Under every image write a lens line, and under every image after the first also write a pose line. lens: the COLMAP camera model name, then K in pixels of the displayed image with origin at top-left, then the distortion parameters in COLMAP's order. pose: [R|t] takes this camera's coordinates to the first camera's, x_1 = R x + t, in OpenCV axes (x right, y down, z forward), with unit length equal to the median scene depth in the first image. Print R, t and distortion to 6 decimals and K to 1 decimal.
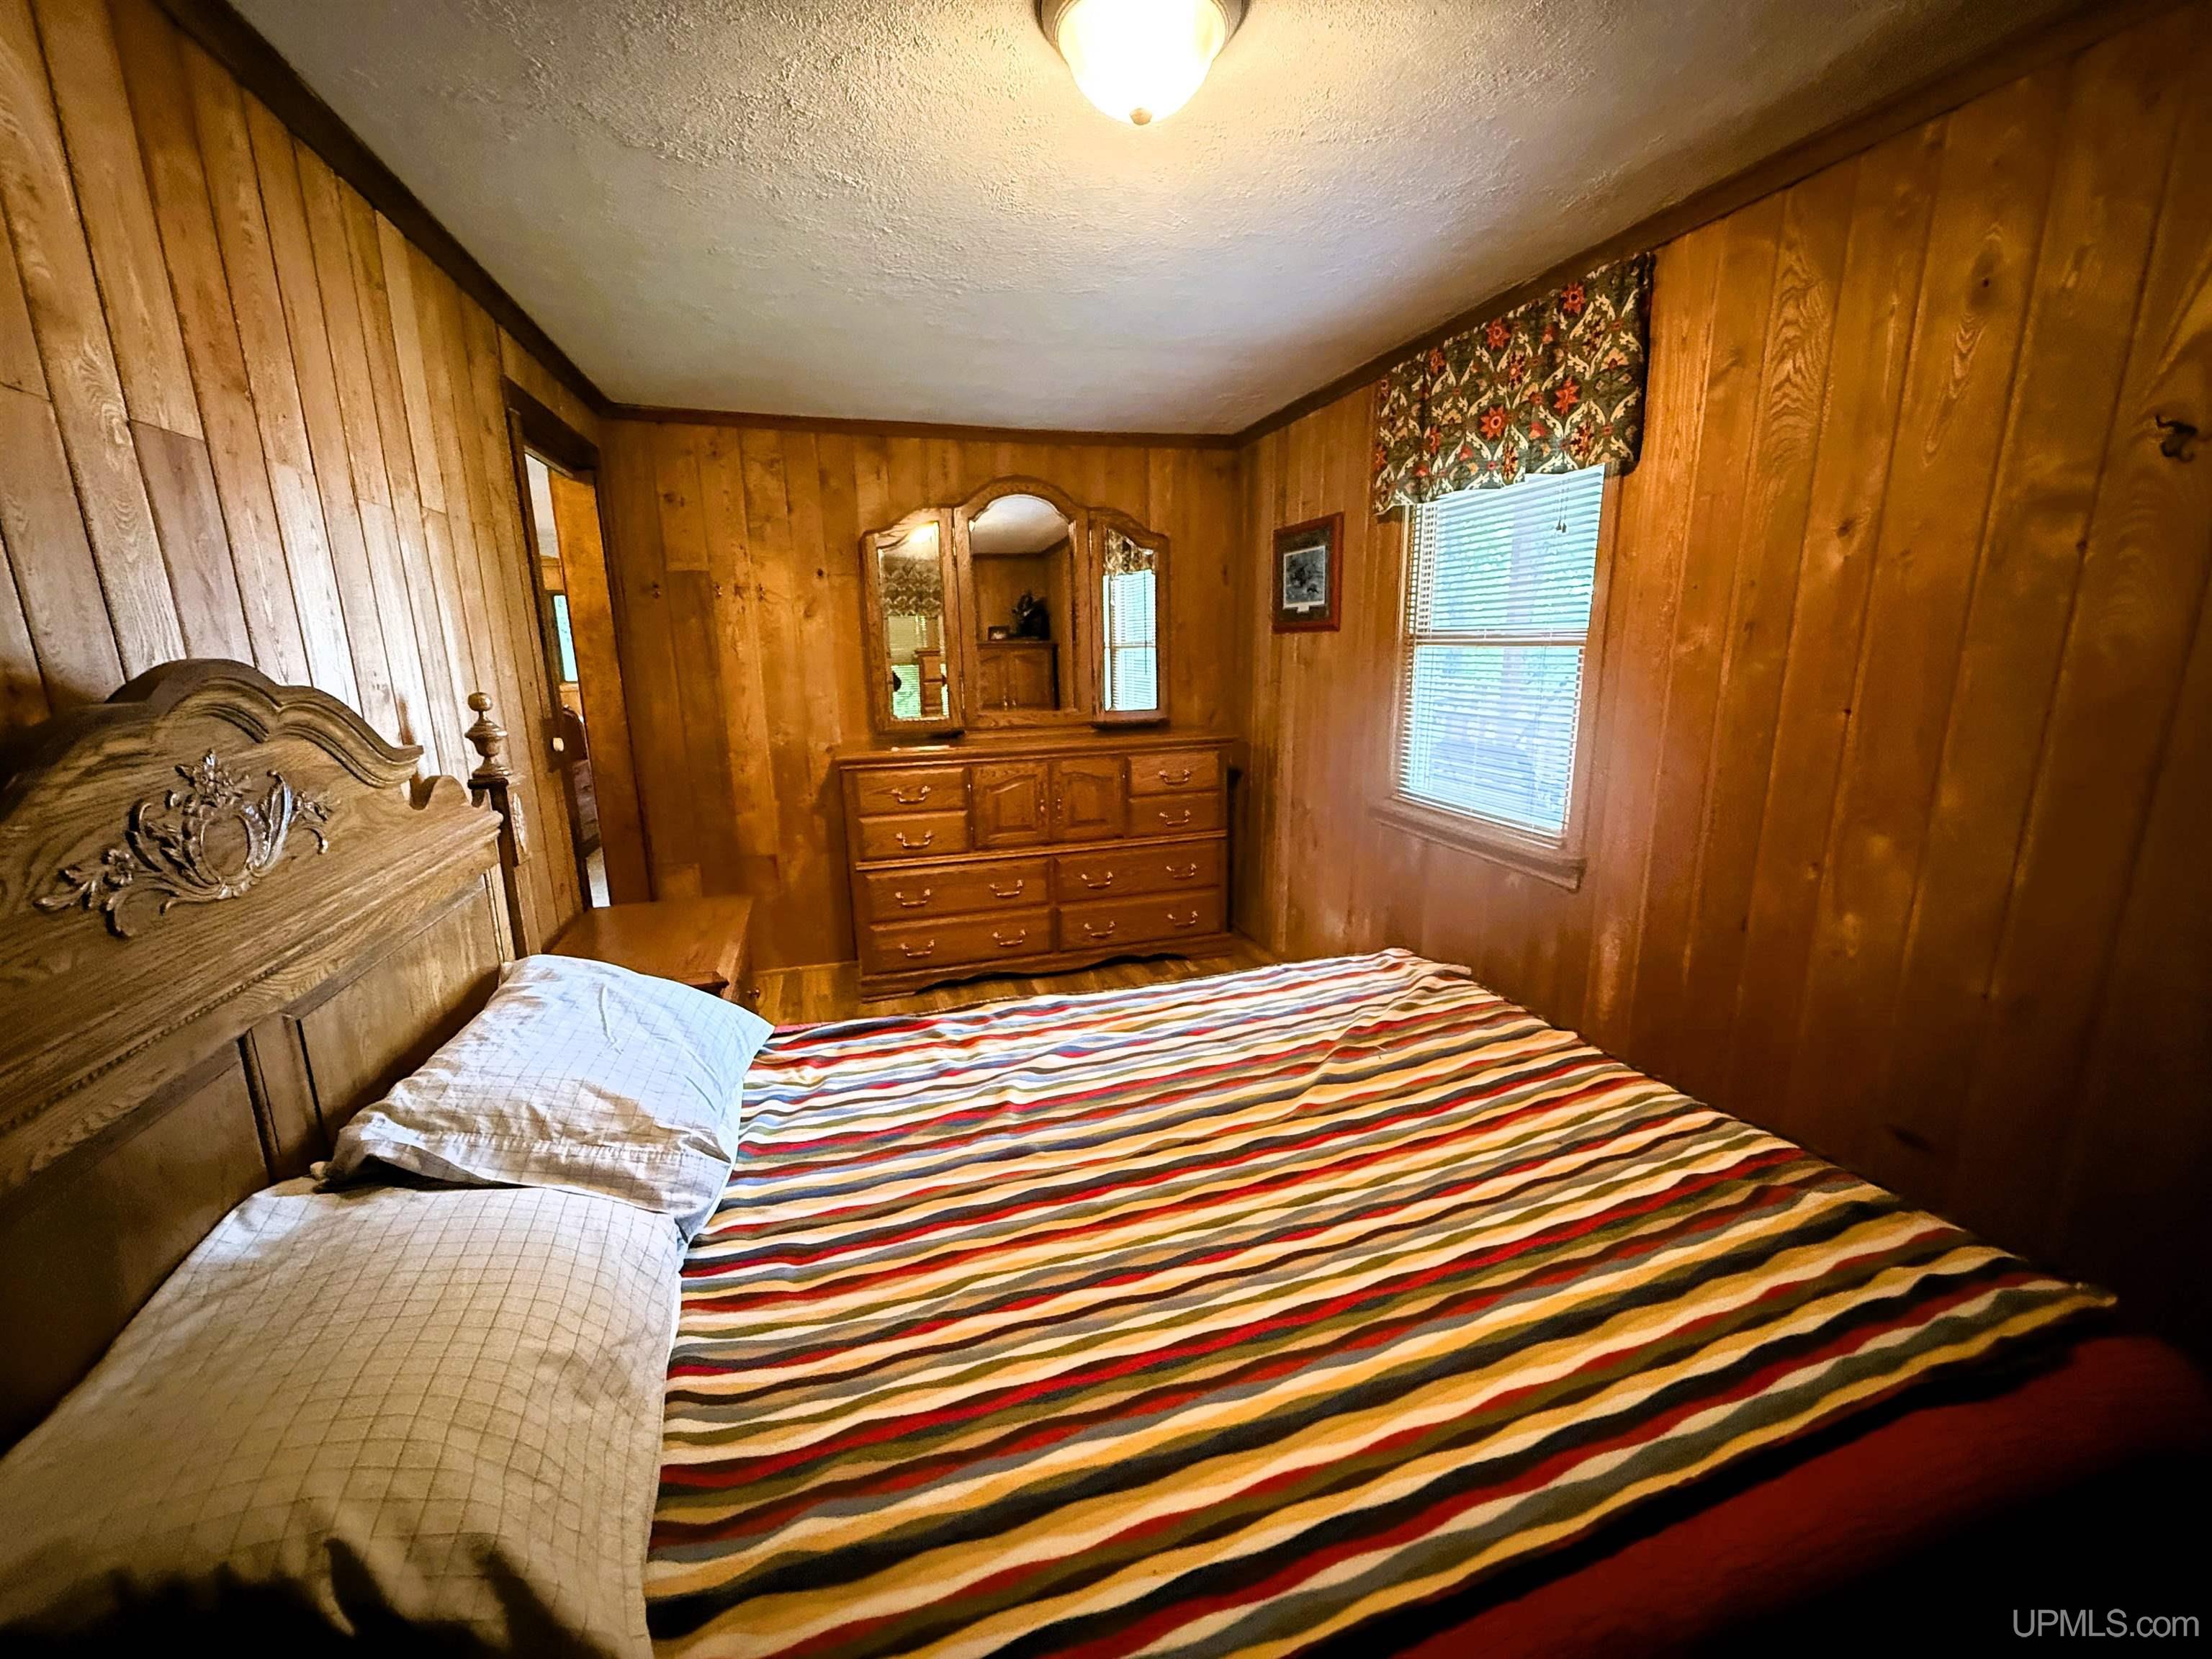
lens RADIAL K [[890.0, 0, 1108.4], [0, 890.0, 838.2], [0, 0, 1]] dist [-0.000311, -0.000072]
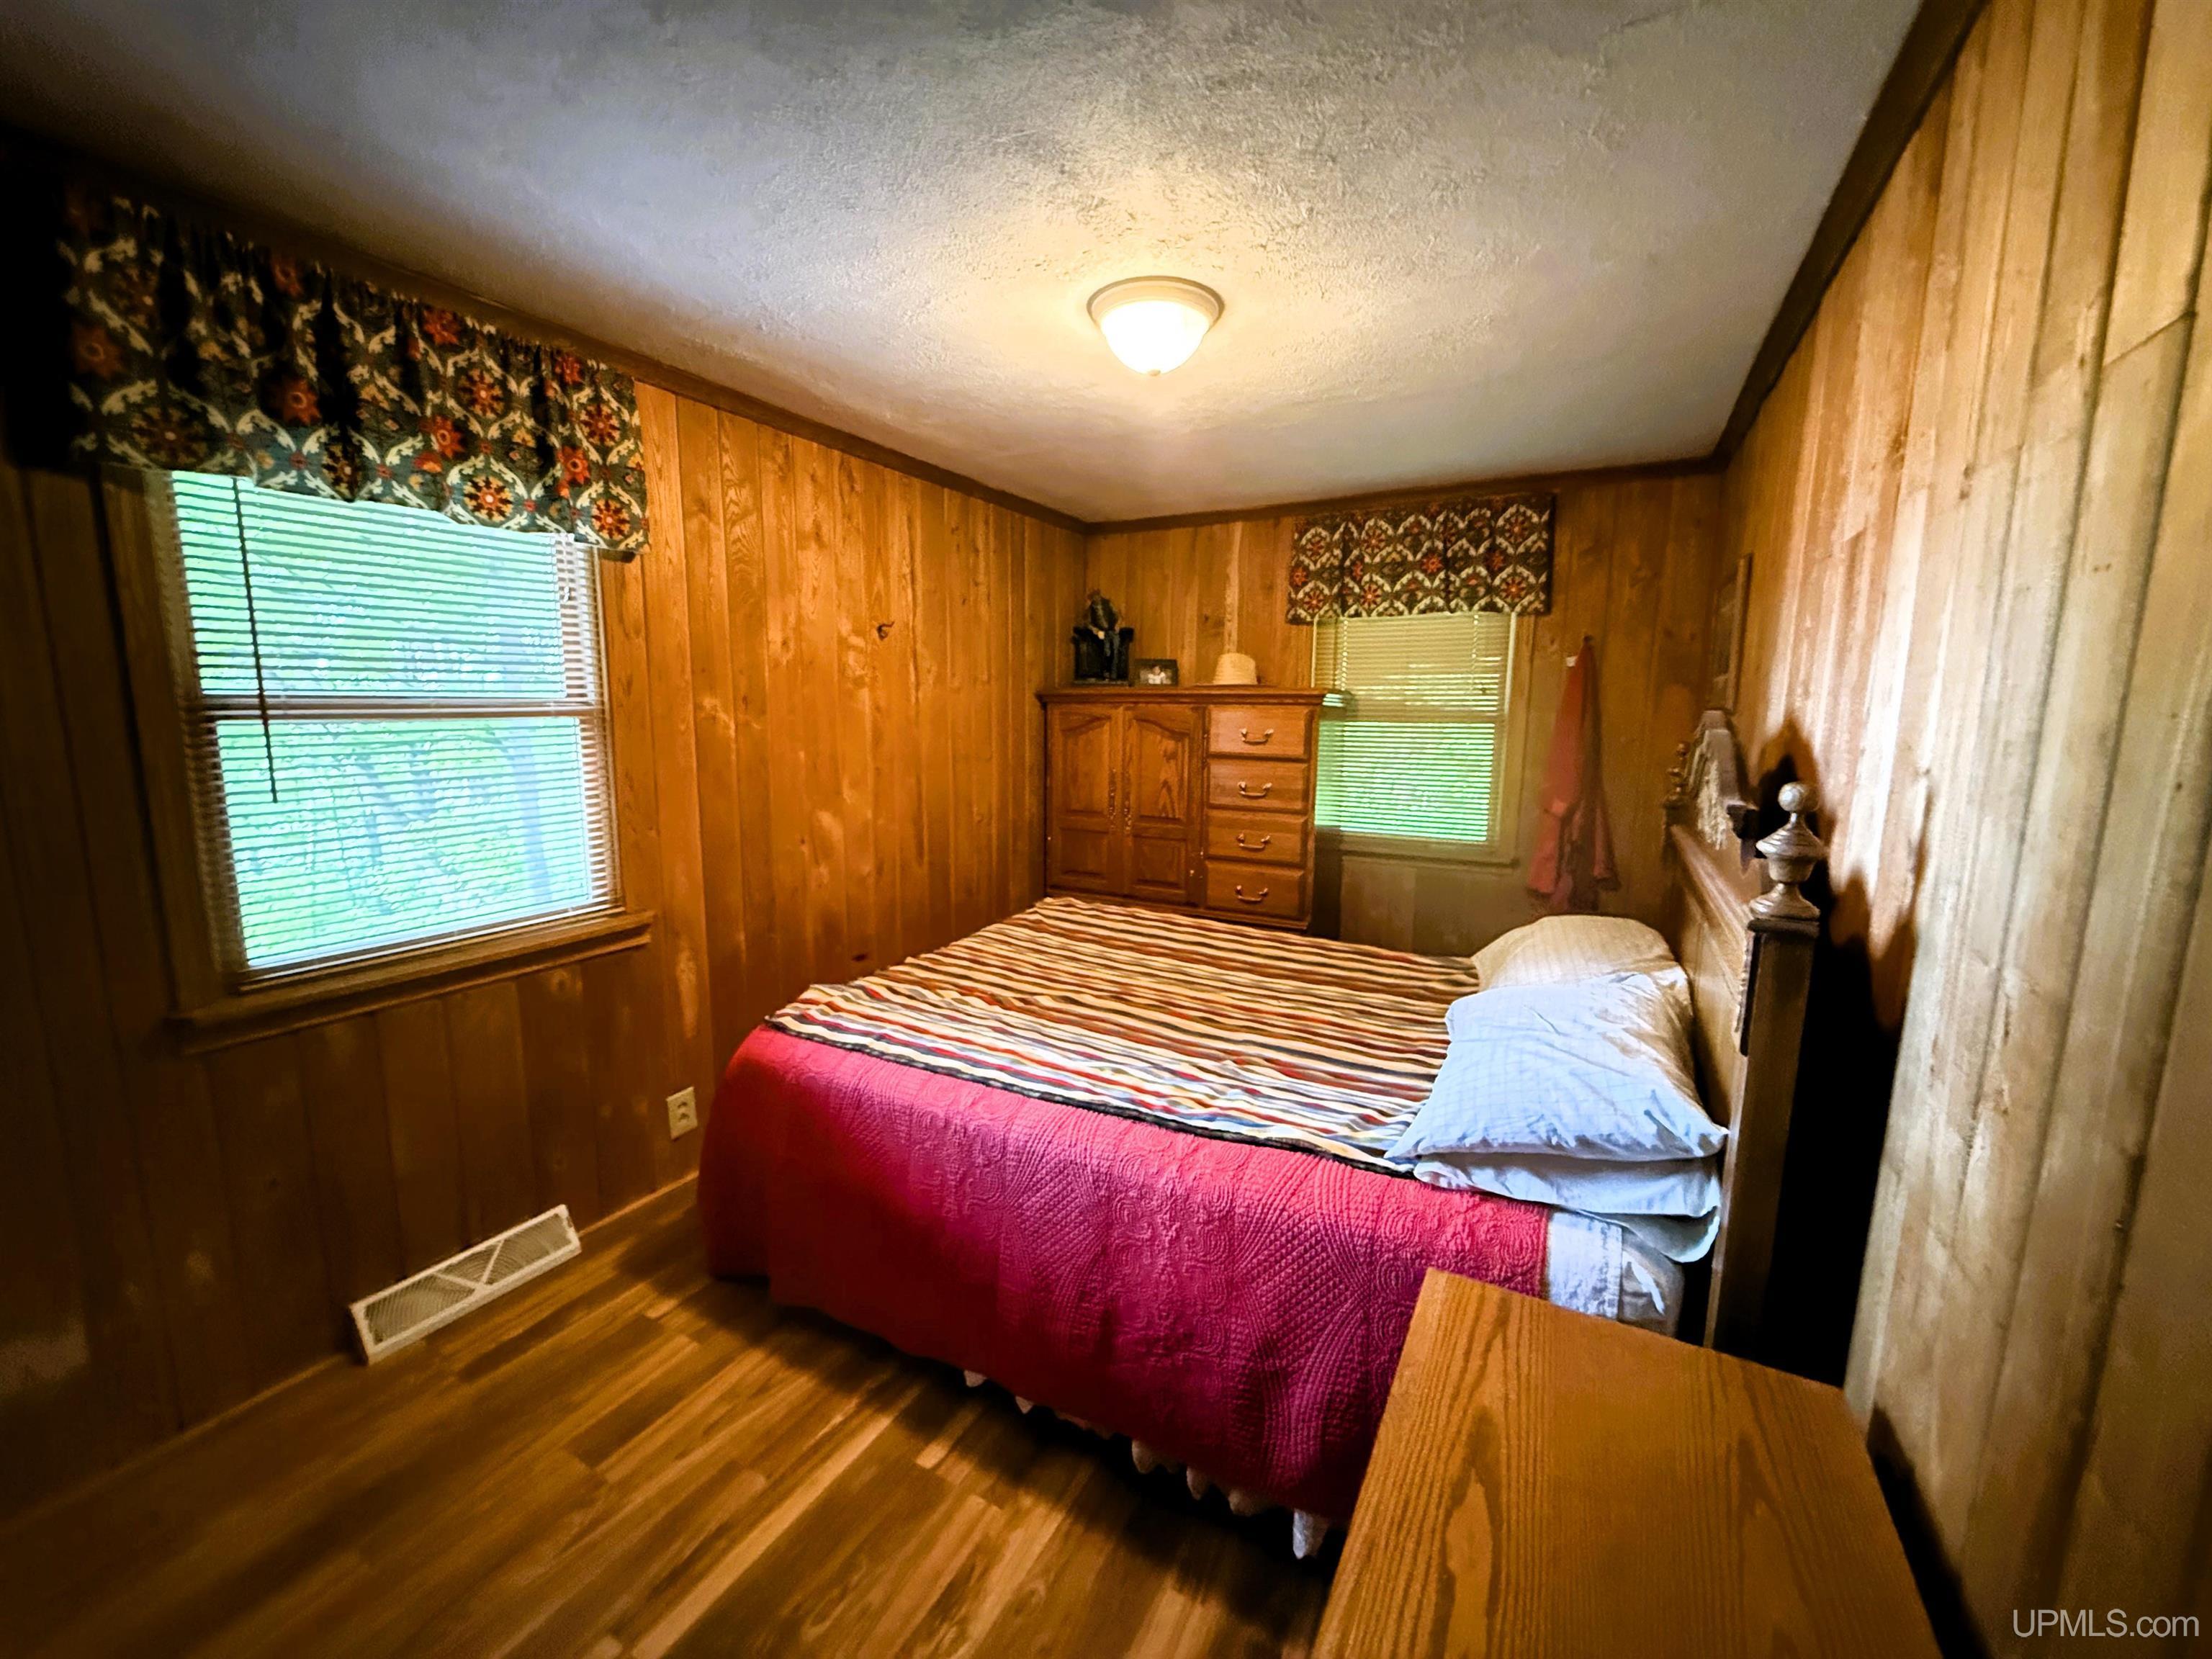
lens RADIAL K [[890.0, 0, 1103.4], [0, 890.0, 825.7], [0, 0, 1]] dist [-0.000311, -0.000072]
pose [[-0.701046, -0.088081, 0.707656, -0.661418], [0.163673, 0.945978, 0.279888, -0.315964], [-0.694079, 0.312038, -0.648757, 1.430592]]
